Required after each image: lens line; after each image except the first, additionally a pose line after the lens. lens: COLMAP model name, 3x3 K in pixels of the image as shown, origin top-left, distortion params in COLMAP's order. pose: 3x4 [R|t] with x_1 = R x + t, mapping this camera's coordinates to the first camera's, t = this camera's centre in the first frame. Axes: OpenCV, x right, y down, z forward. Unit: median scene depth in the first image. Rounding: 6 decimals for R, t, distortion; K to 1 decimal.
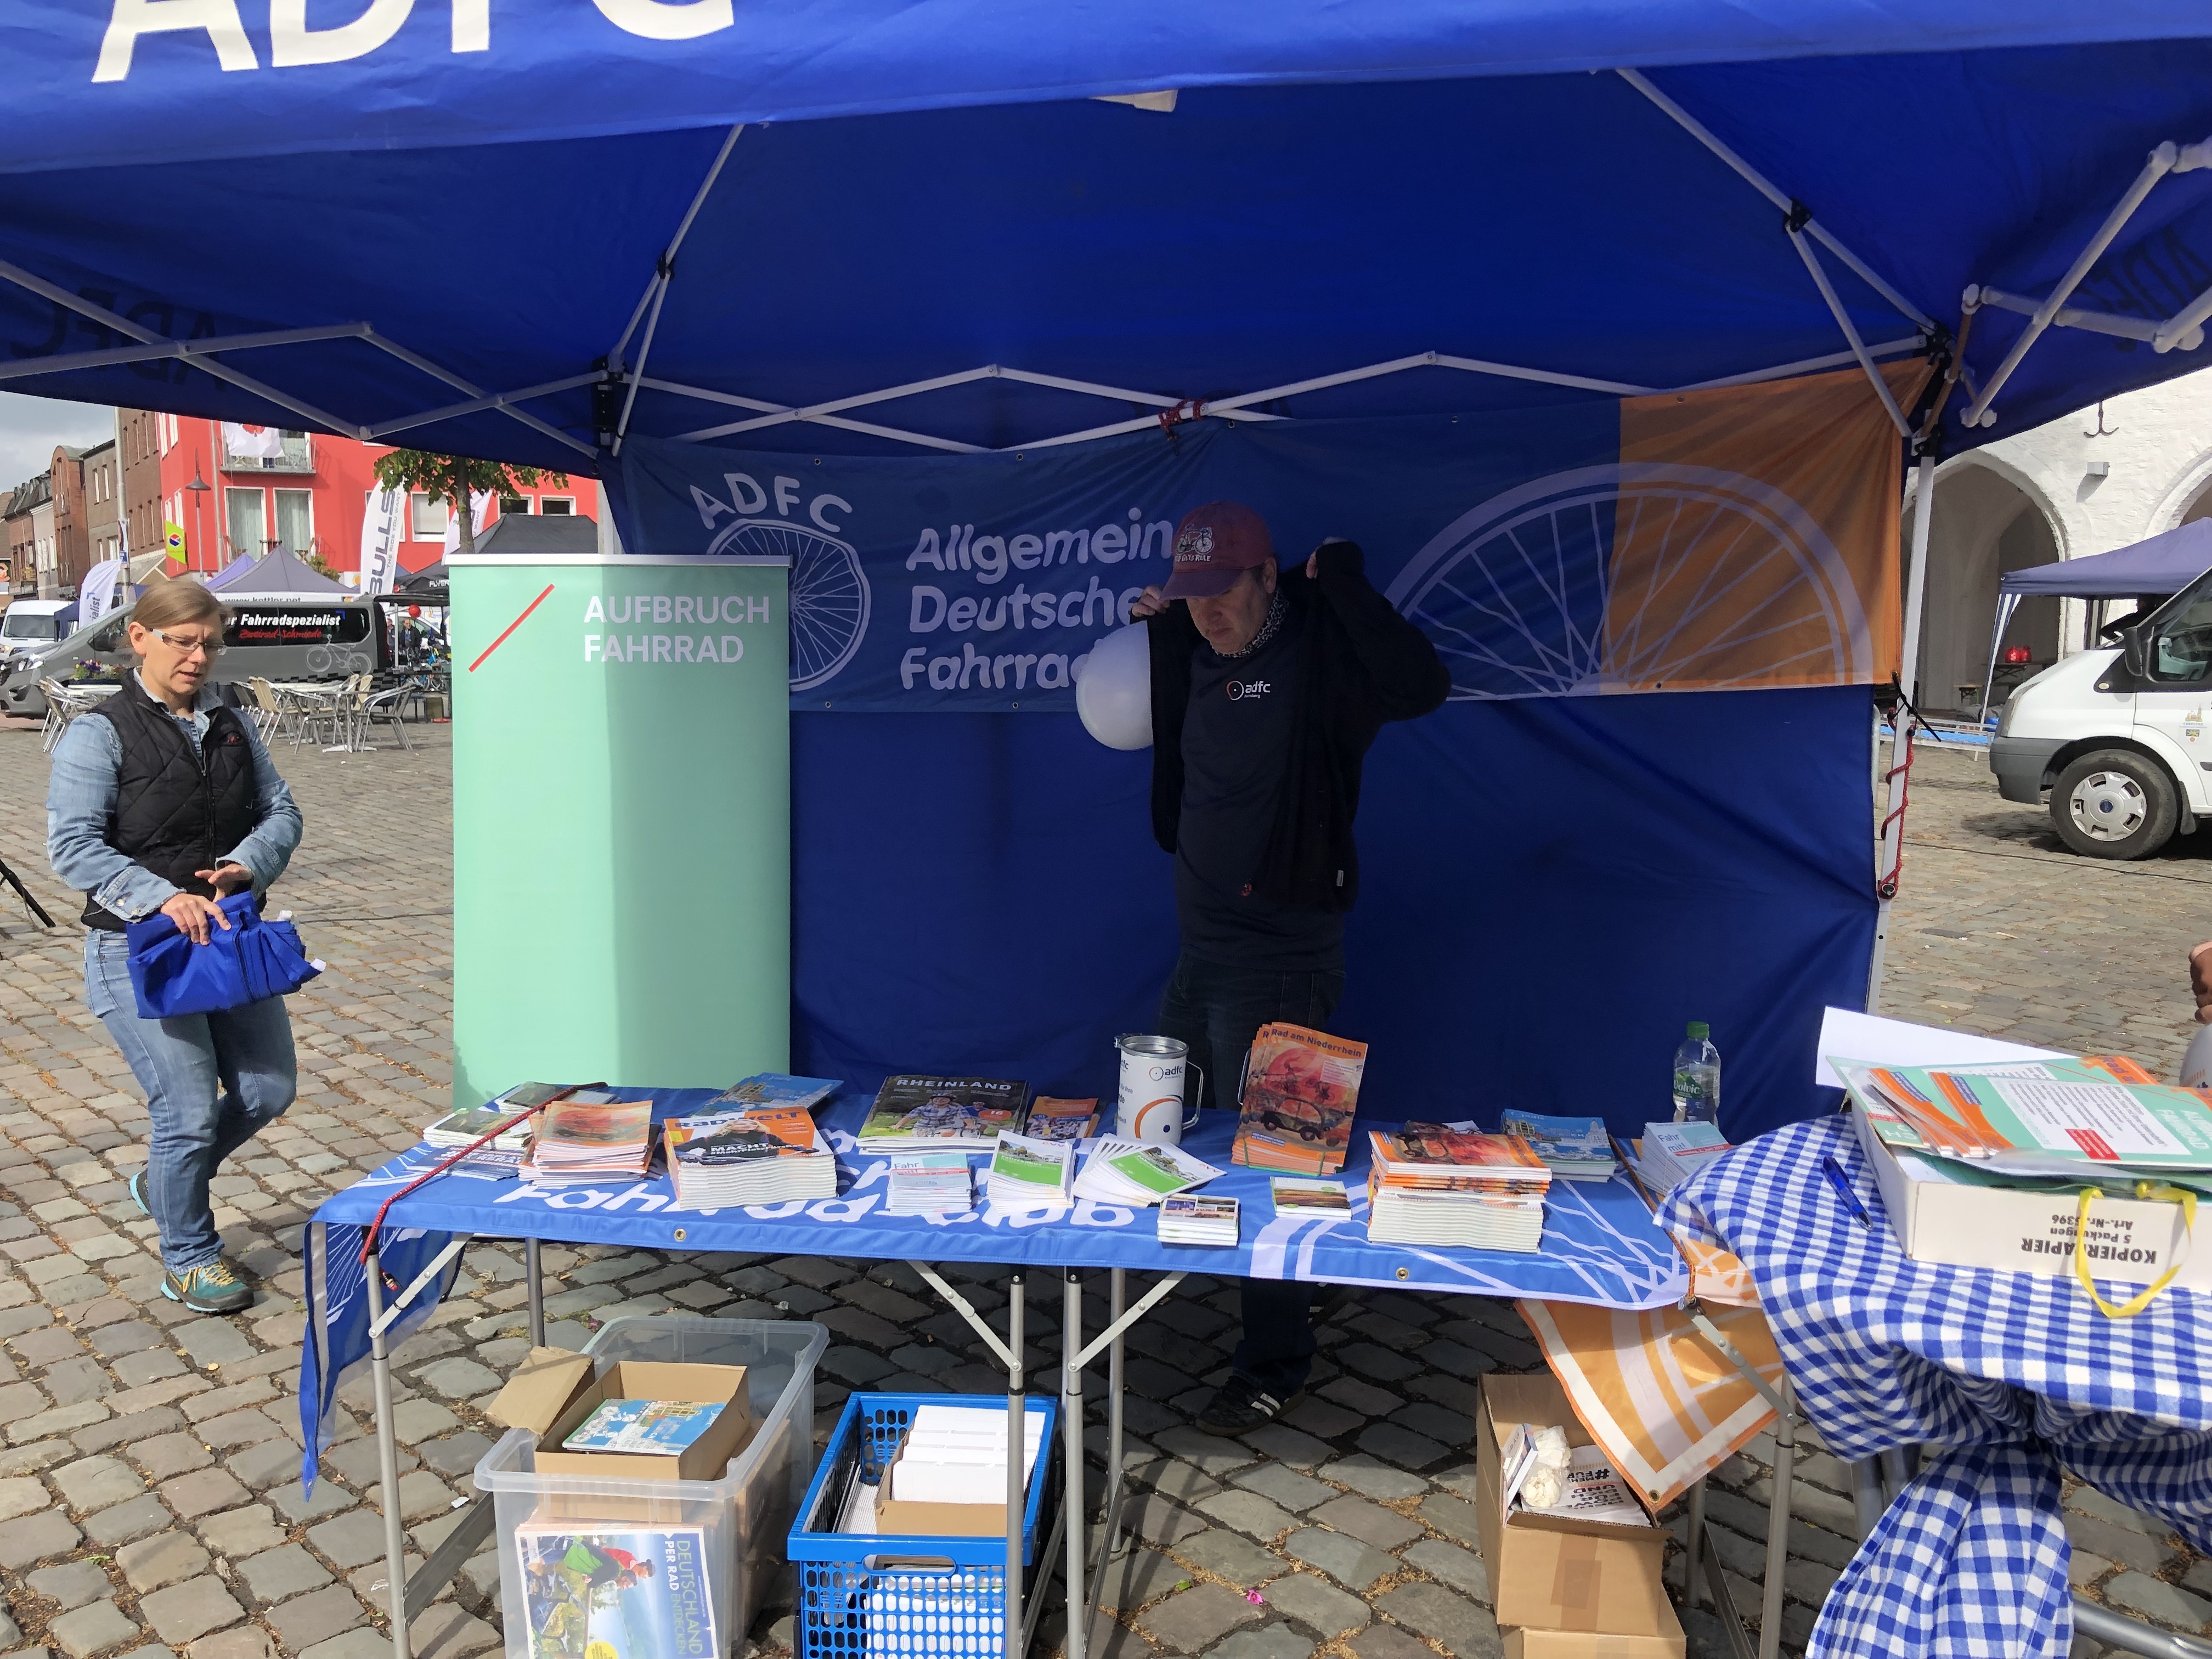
lens RADIAL K [[1791.8, 0, 1104.7], [0, 1791.8, 841.7], [0, 0, 1]] dist [0.042725, -0.027381]
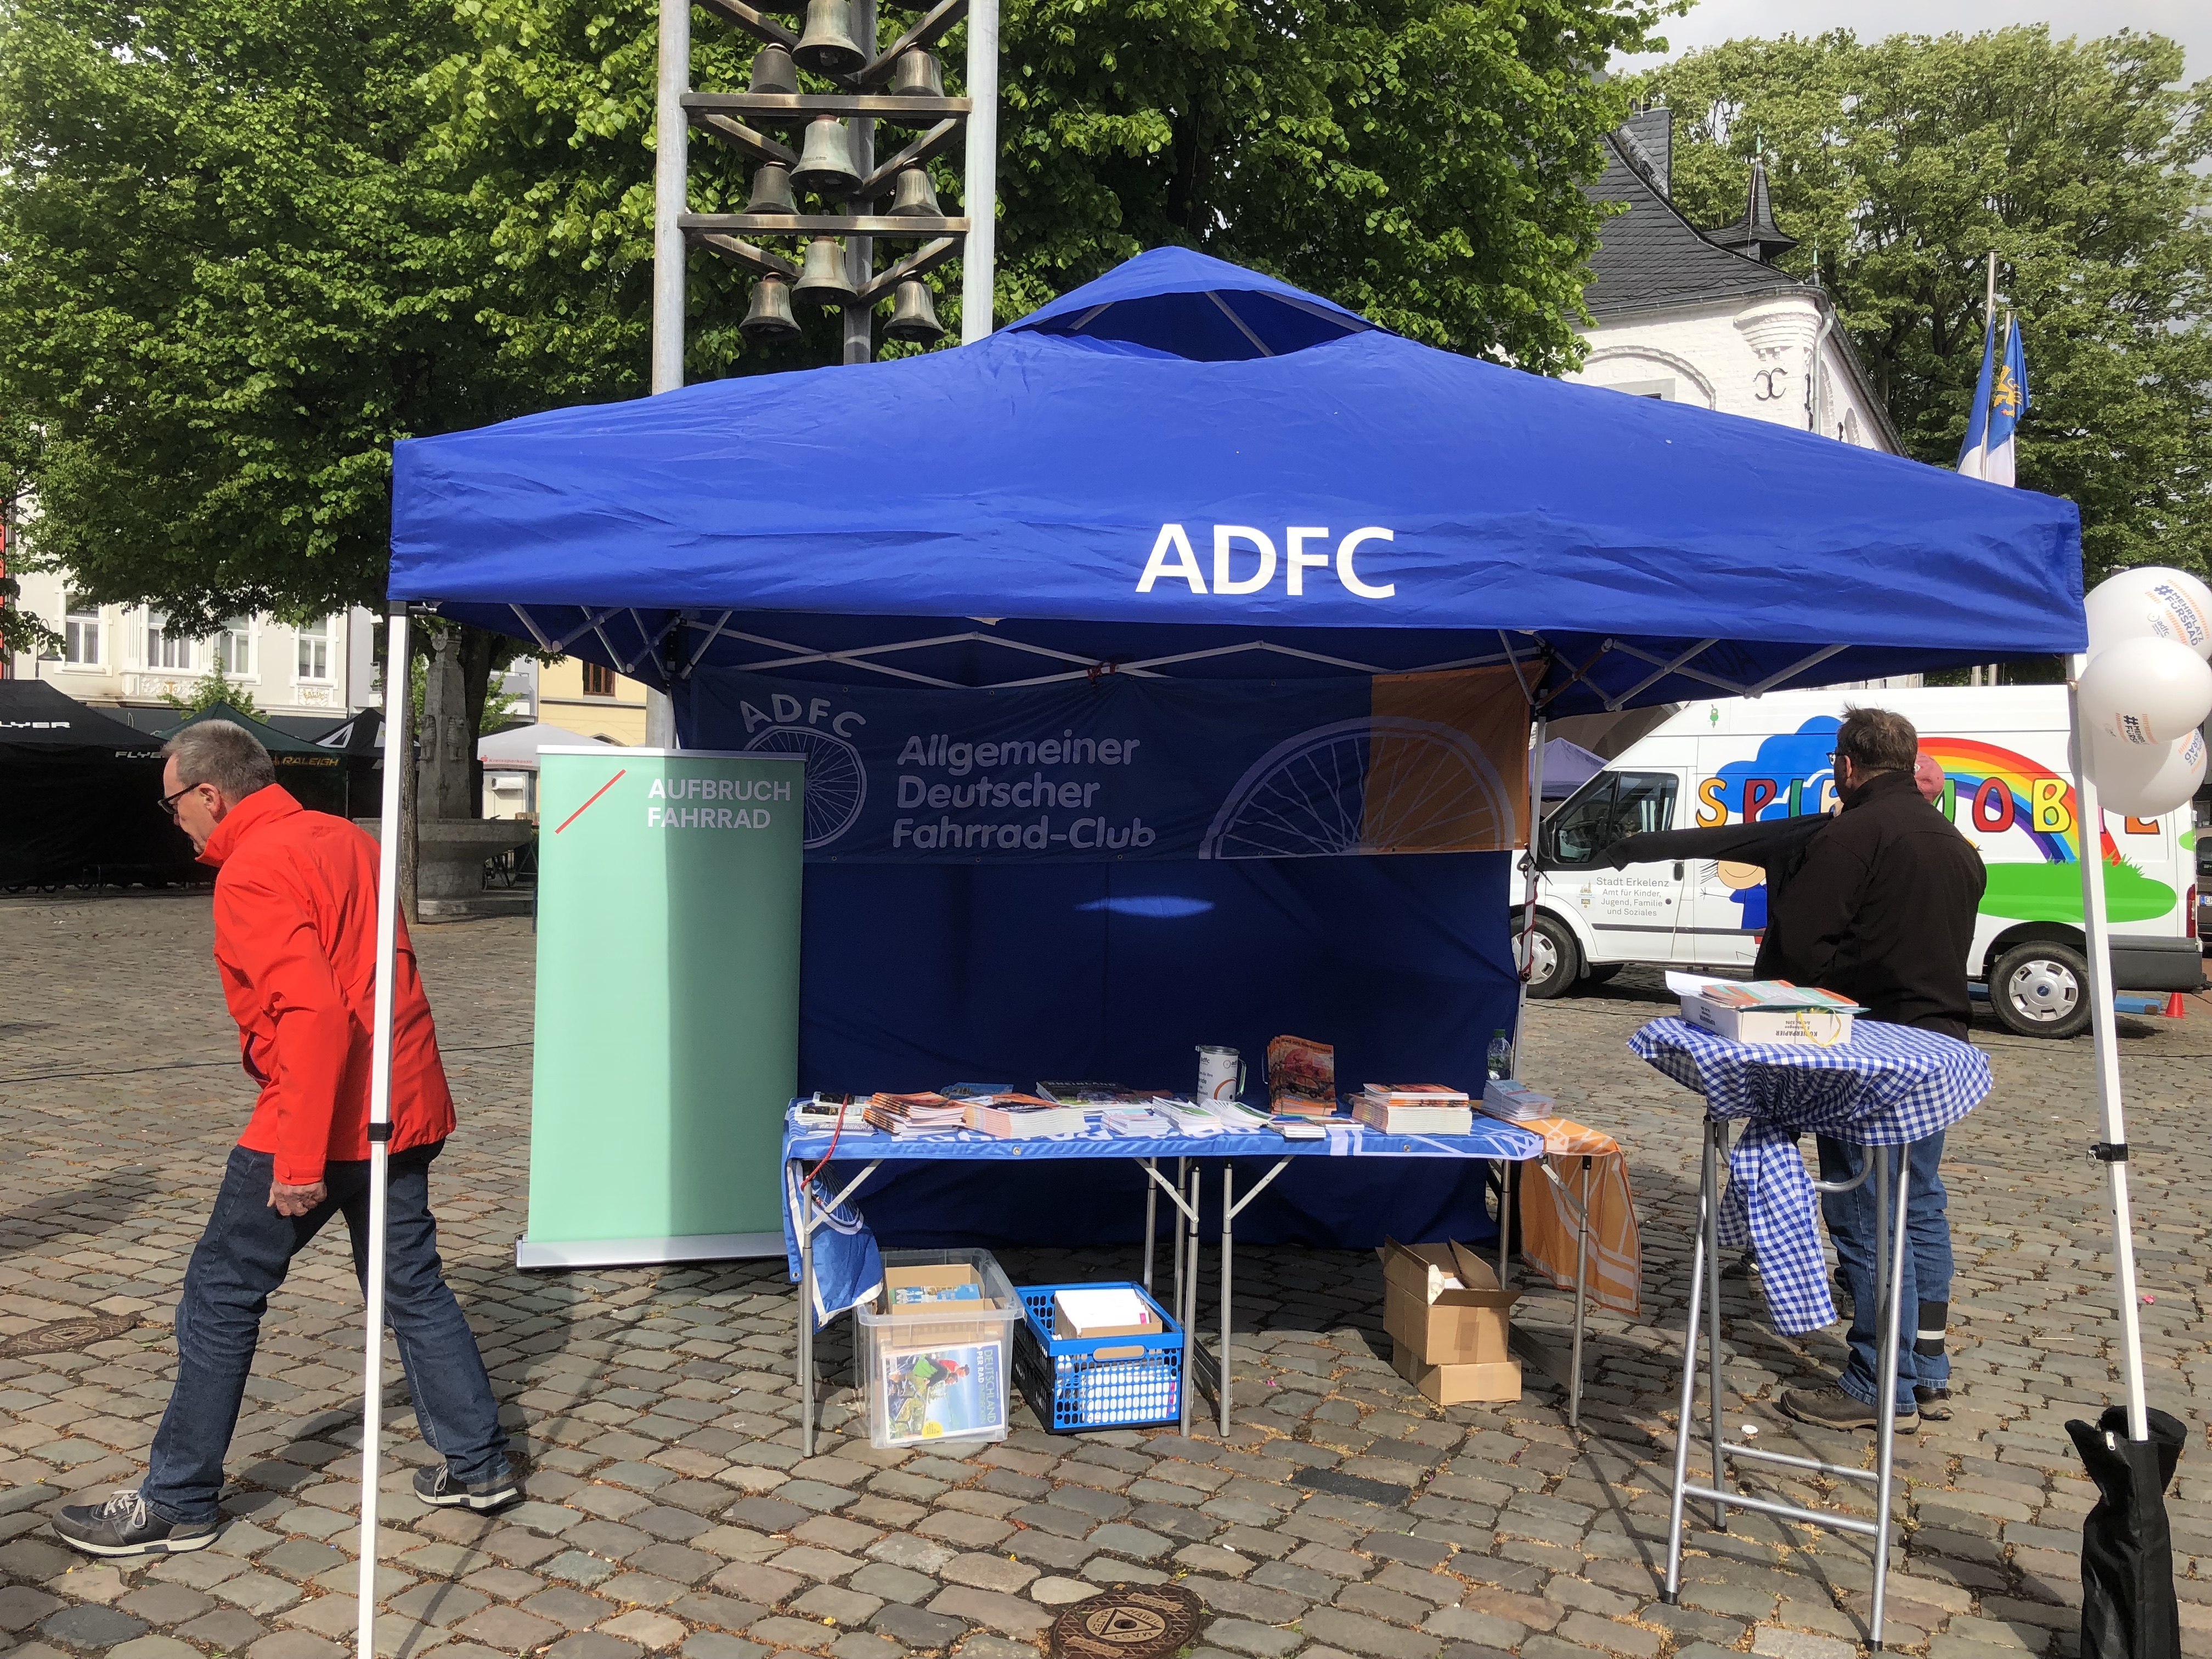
lens RADIAL K [[1791.8, 0, 1107.6], [0, 1791.8, 815.8], [0, 0, 1]] dist [0.042725, -0.027381]
pose [[0.949765, 0.014966, 0.312605, -0.409000], [0.022043, 0.993176, -0.114520, 0.057495], [-0.312186, 0.115658, 0.942955, -0.404648]]
